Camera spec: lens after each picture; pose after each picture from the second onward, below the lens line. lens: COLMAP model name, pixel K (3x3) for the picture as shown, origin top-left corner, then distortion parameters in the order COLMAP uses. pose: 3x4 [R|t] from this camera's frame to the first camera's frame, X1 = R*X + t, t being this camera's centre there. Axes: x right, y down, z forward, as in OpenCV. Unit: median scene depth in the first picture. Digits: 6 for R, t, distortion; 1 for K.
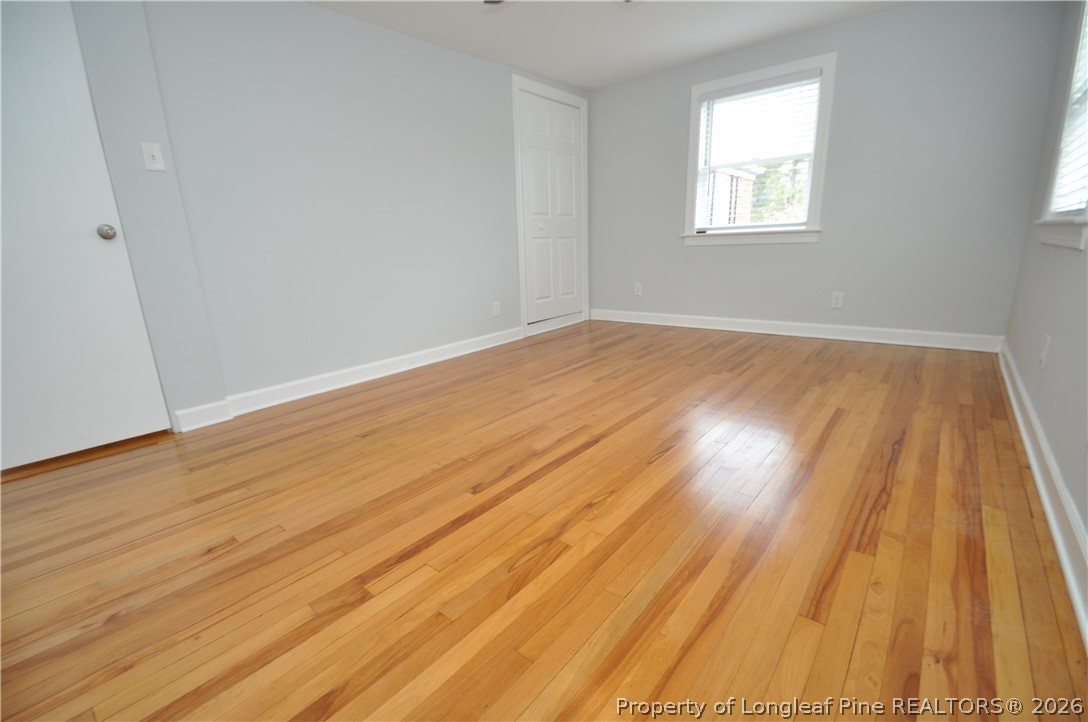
lens RADIAL K [[476.2, 0, 537.7], [0, 476.2, 372.7], [0, 0, 1]] dist [0.012678, -0.017220]
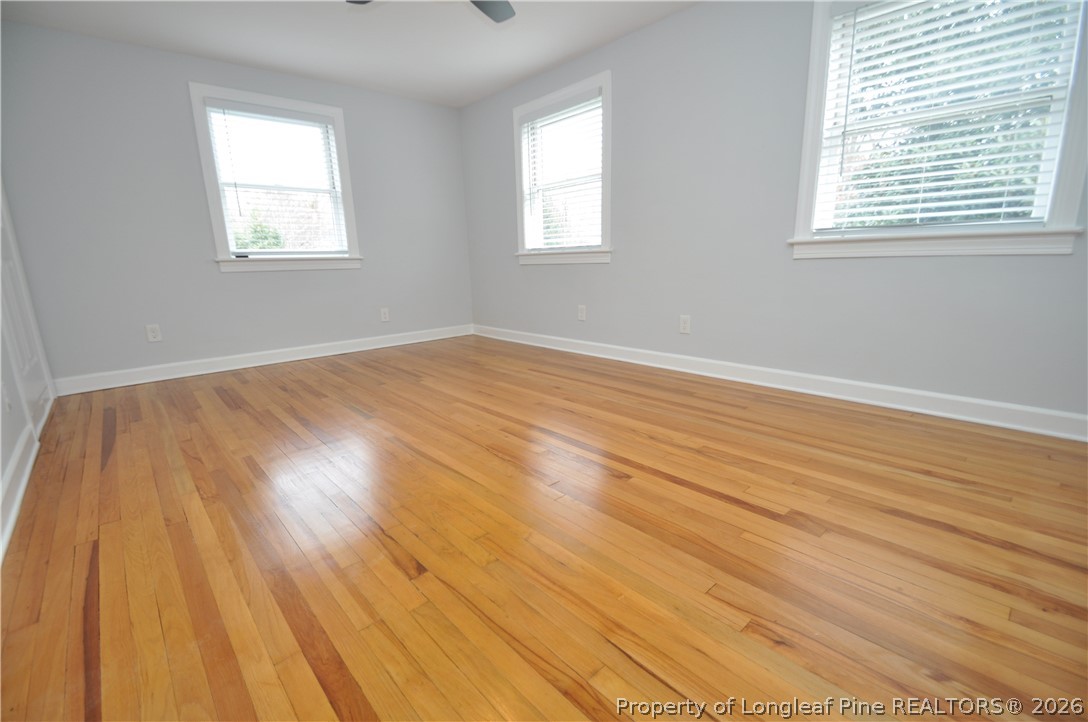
lens RADIAL K [[476.2, 0, 537.7], [0, 476.2, 372.7], [0, 0, 1]] dist [0.012678, -0.017220]
pose [[0.136251, -0.193006, 0.971692, -0.846602], [0.279815, 0.948399, 0.149144, -0.134357], [-0.950337, 0.251573, 0.183226, 0.698176]]
